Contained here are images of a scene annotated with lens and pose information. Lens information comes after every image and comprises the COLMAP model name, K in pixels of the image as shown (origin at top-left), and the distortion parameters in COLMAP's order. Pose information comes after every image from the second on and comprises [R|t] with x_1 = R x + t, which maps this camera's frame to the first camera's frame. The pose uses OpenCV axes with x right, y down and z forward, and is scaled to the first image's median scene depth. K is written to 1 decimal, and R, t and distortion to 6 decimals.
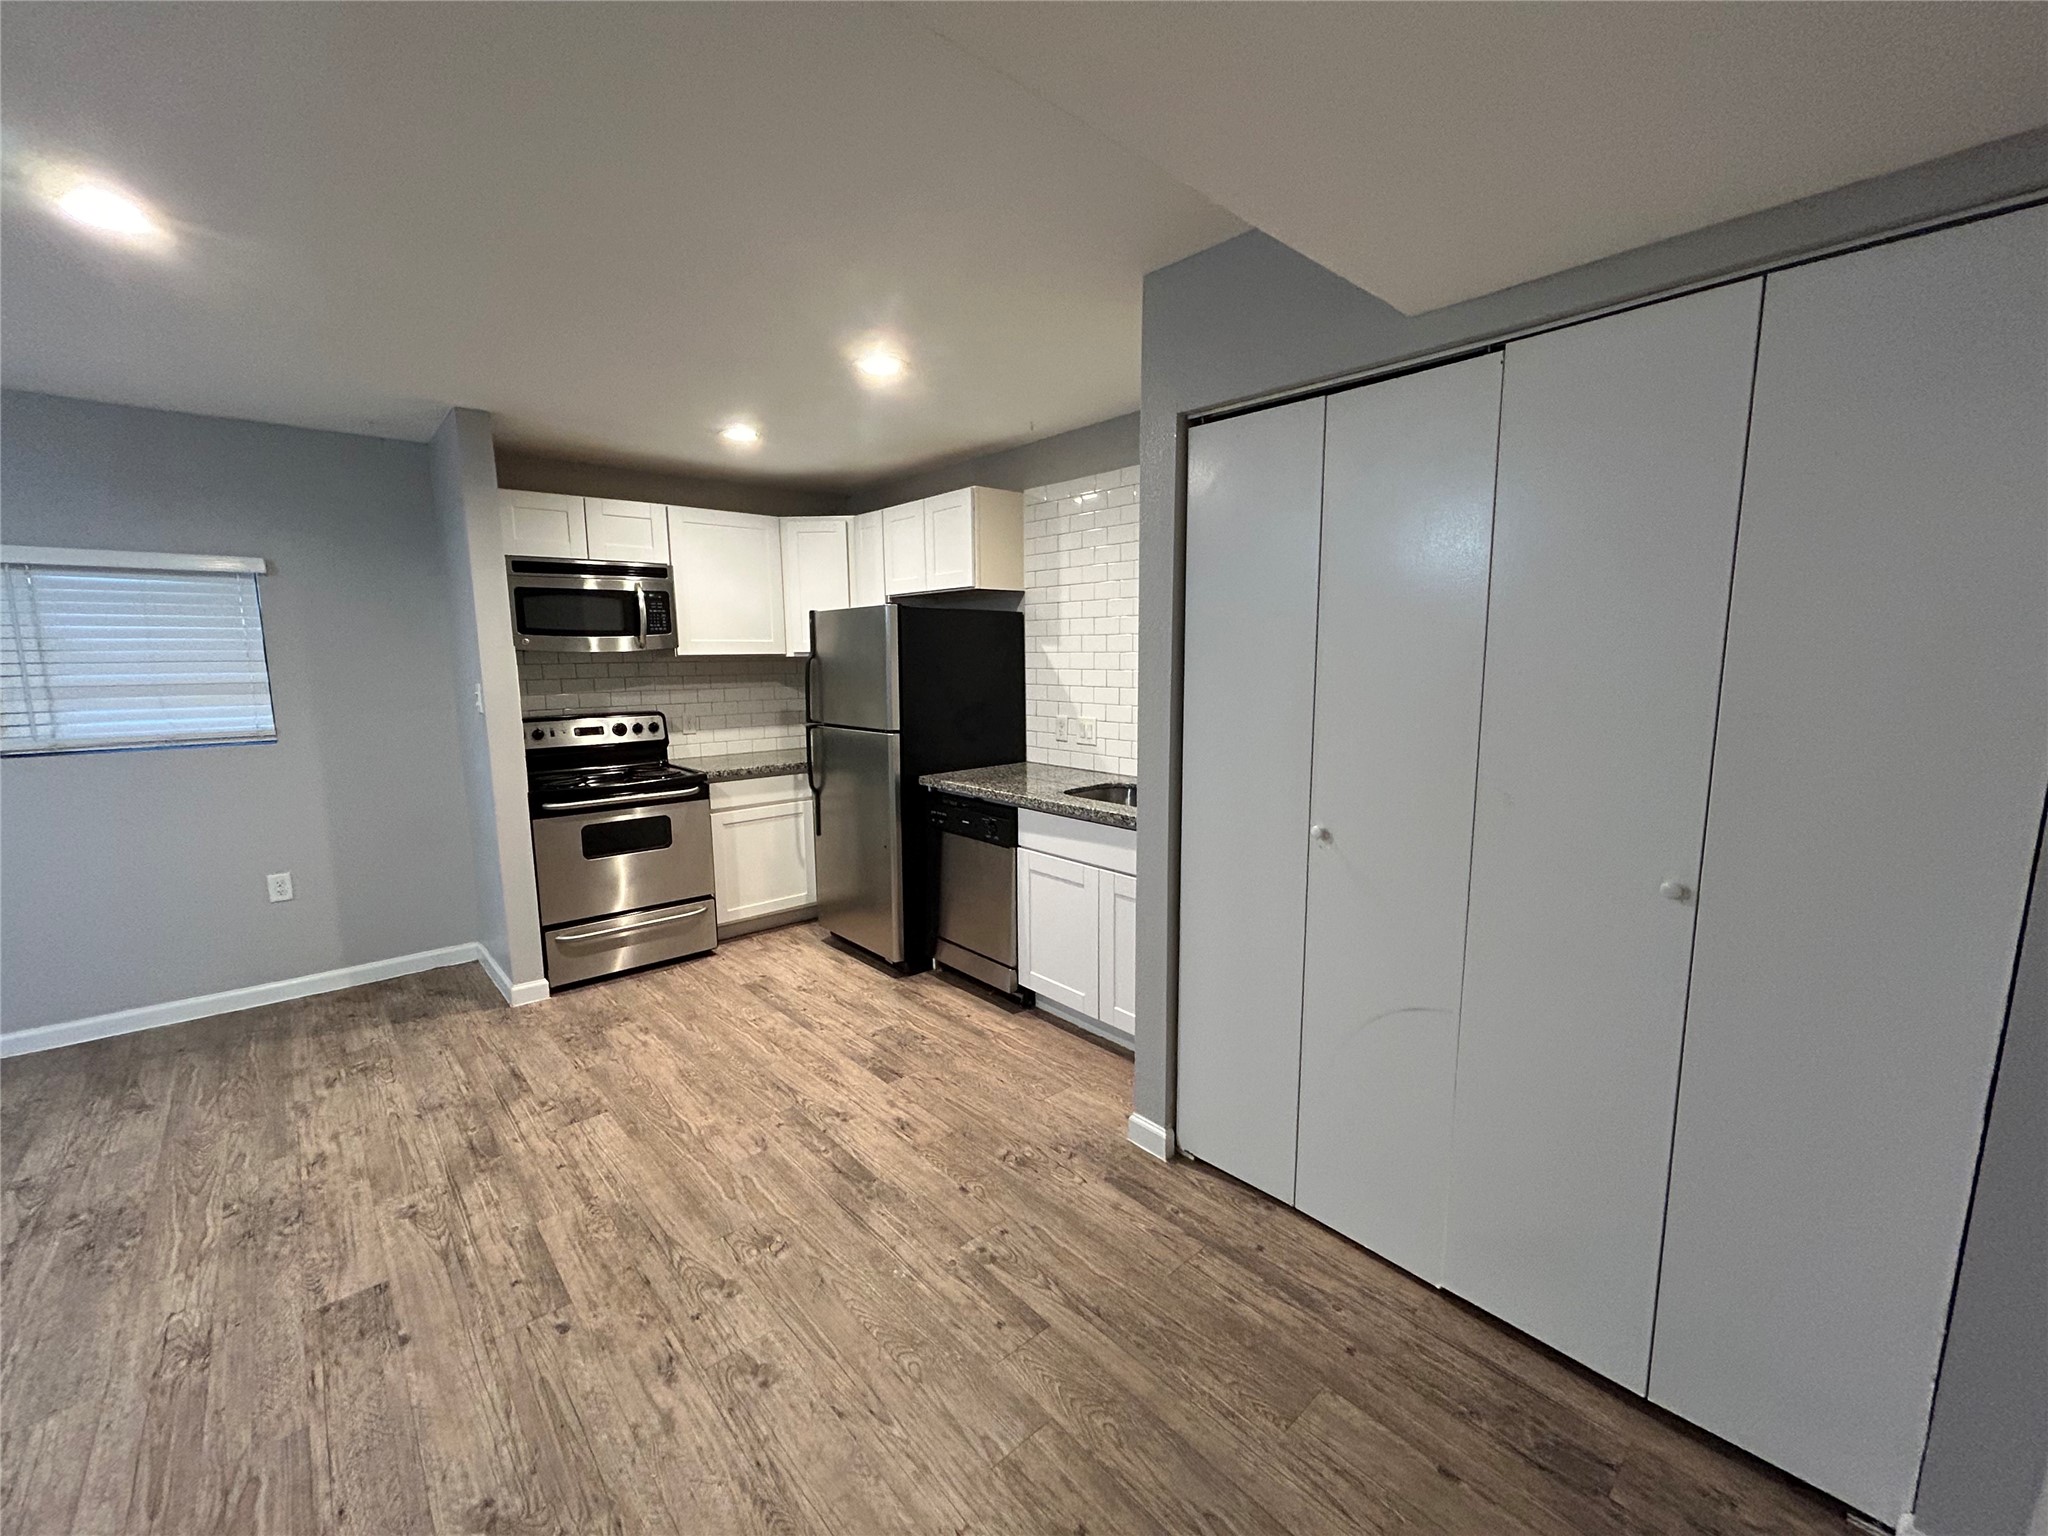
lens RADIAL K [[832.5, 0, 1020.9], [0, 832.5, 767.6], [0, 0, 1]] dist [-0.001621, -0.000247]
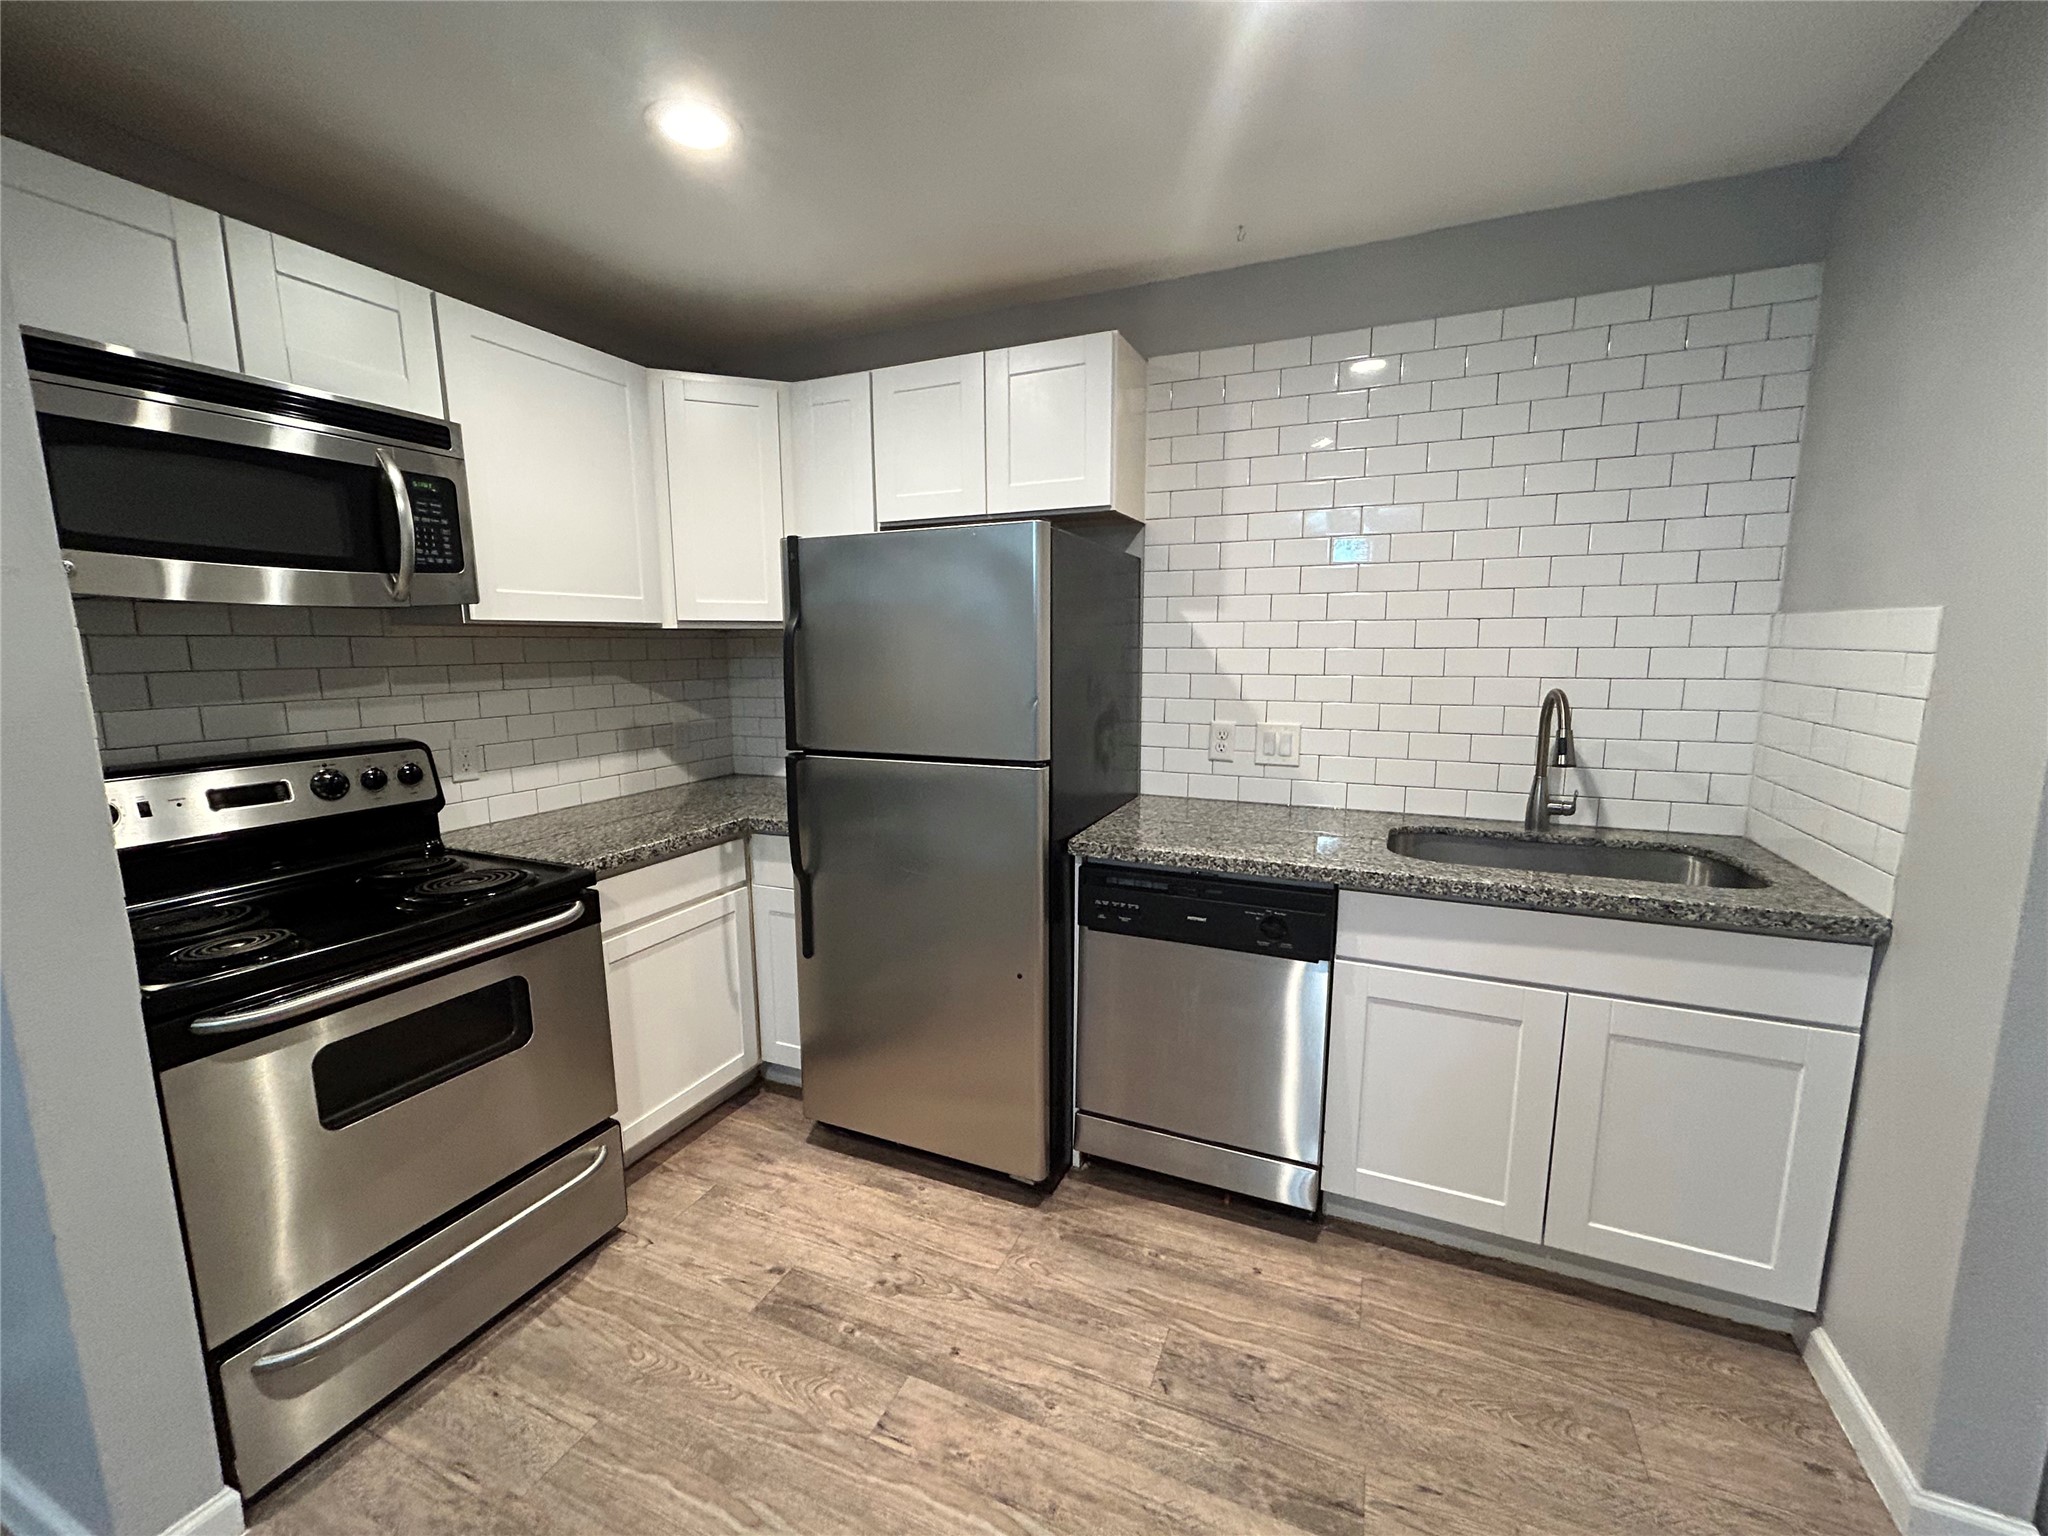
lens RADIAL K [[840.5, 0, 1021.5], [0, 840.5, 766.7], [0, 0, 1]] dist [-0.000046, 0.000380]
pose [[0.909869, -0.057478, 0.410896, -0.380473], [0.053965, 0.998339, 0.020155, -0.051903], [-0.411372, 0.003836, 0.911459, 0.505449]]
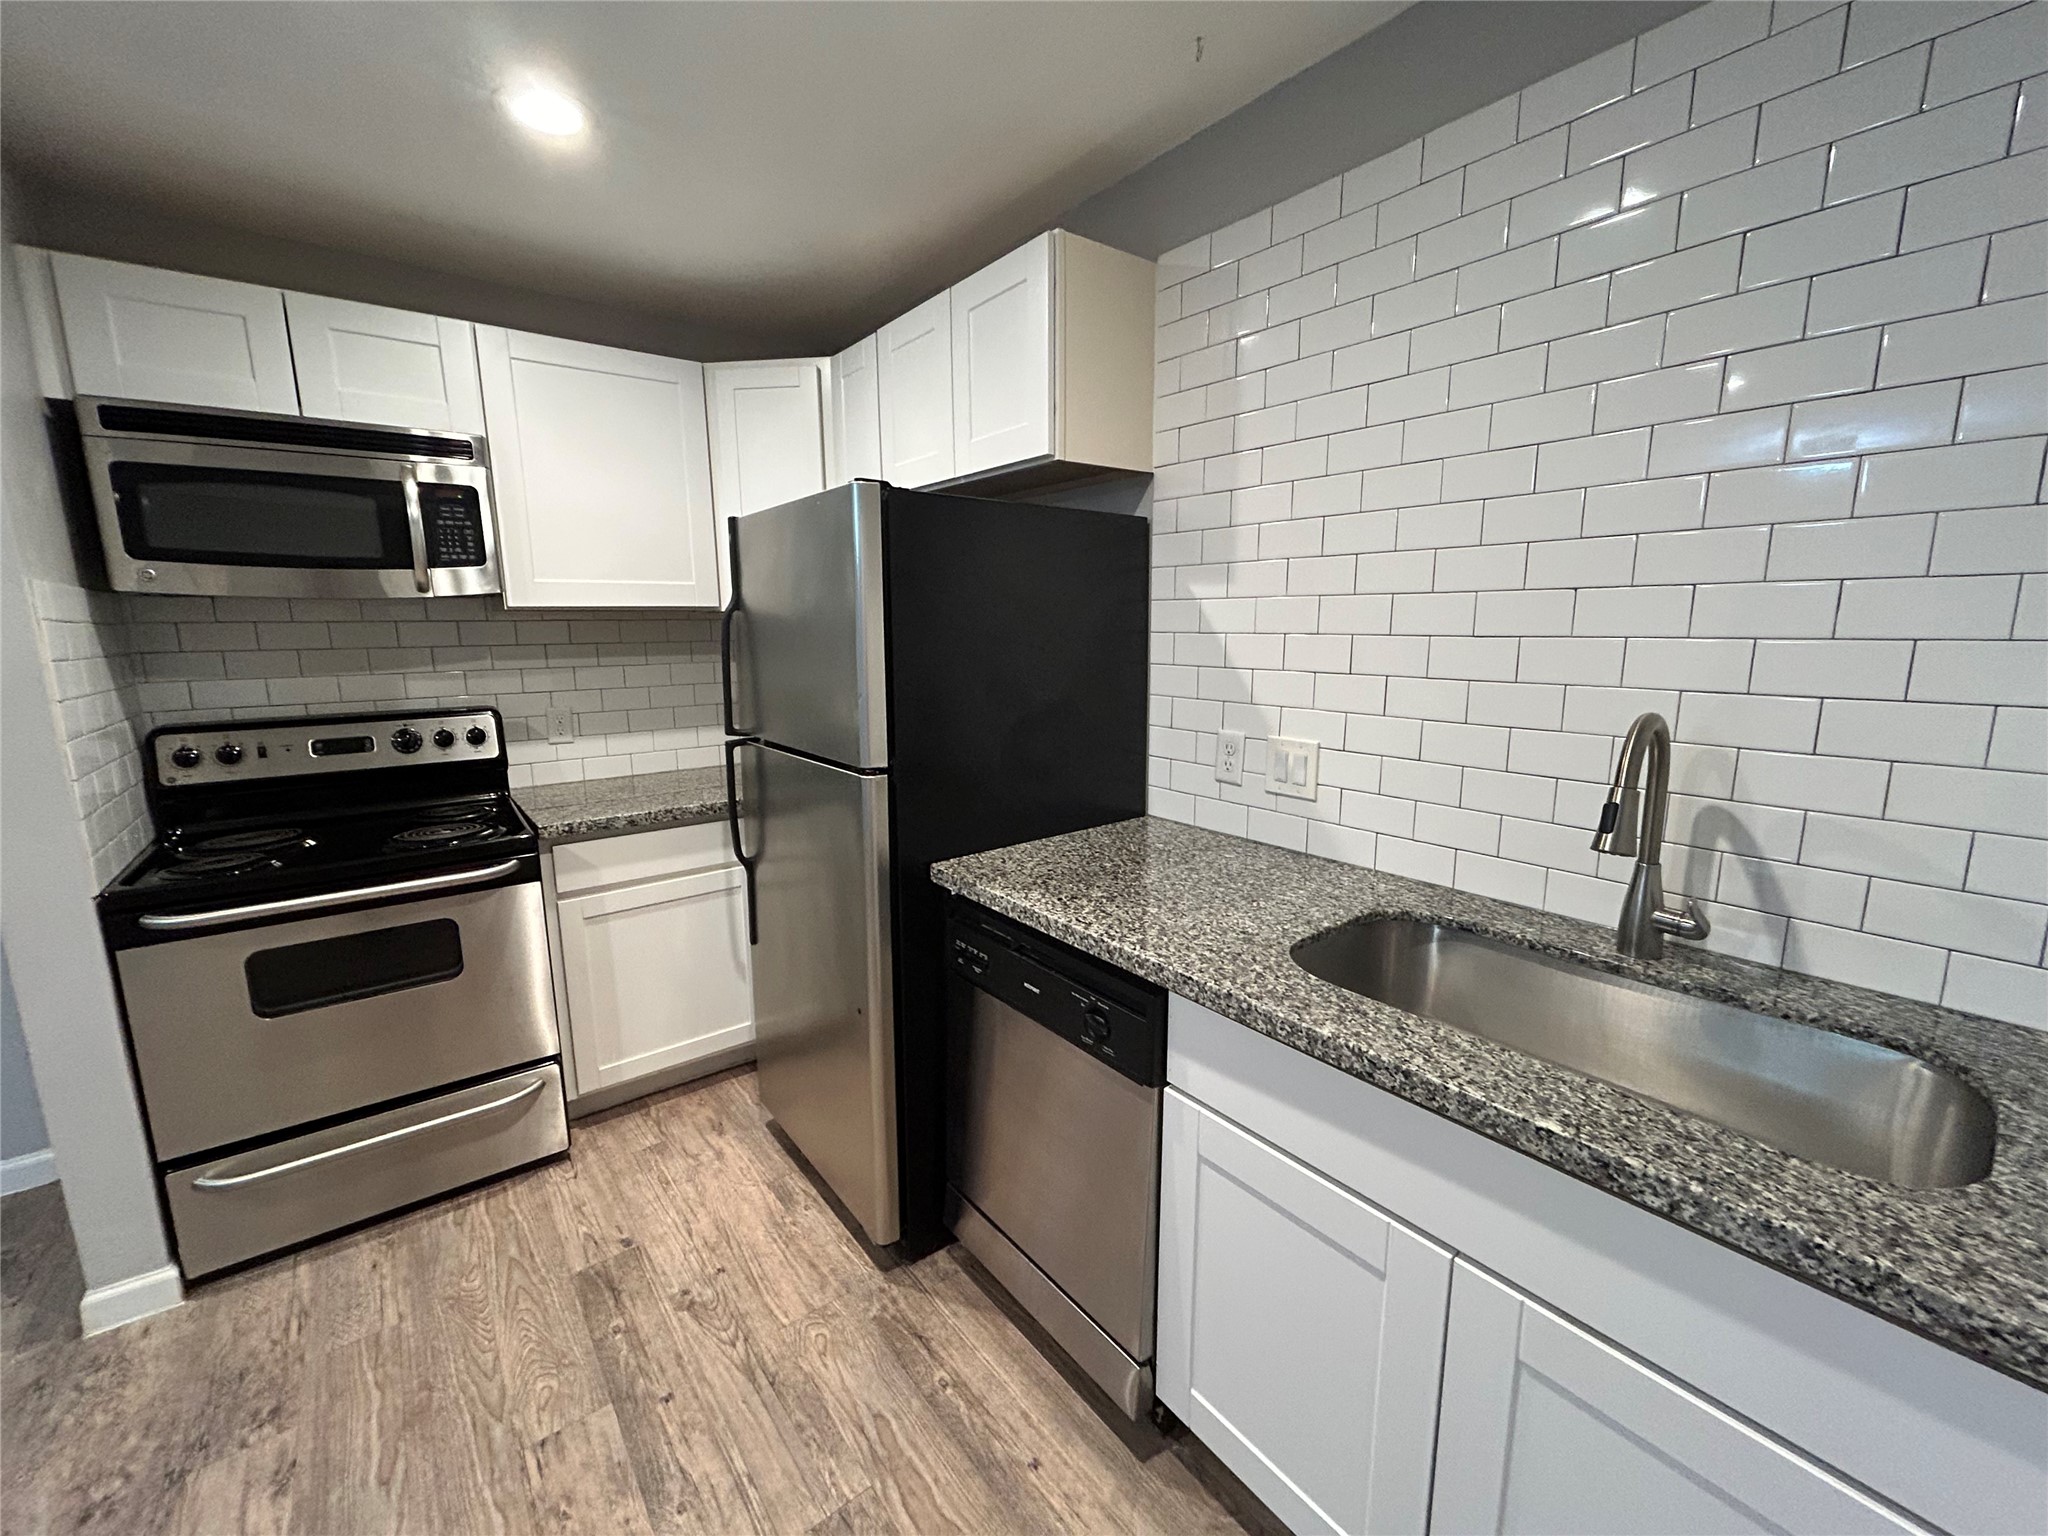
lens RADIAL K [[832.5, 0, 1020.9], [0, 832.5, 767.6], [0, 0, 1]] dist [-0.001621, -0.000247]
pose [[0.997963, 0.012171, -0.062618, -0.044116], [-0.009749, 0.999198, 0.038839, -0.062332], [0.063041, -0.038149, 0.997282, 0.544203]]
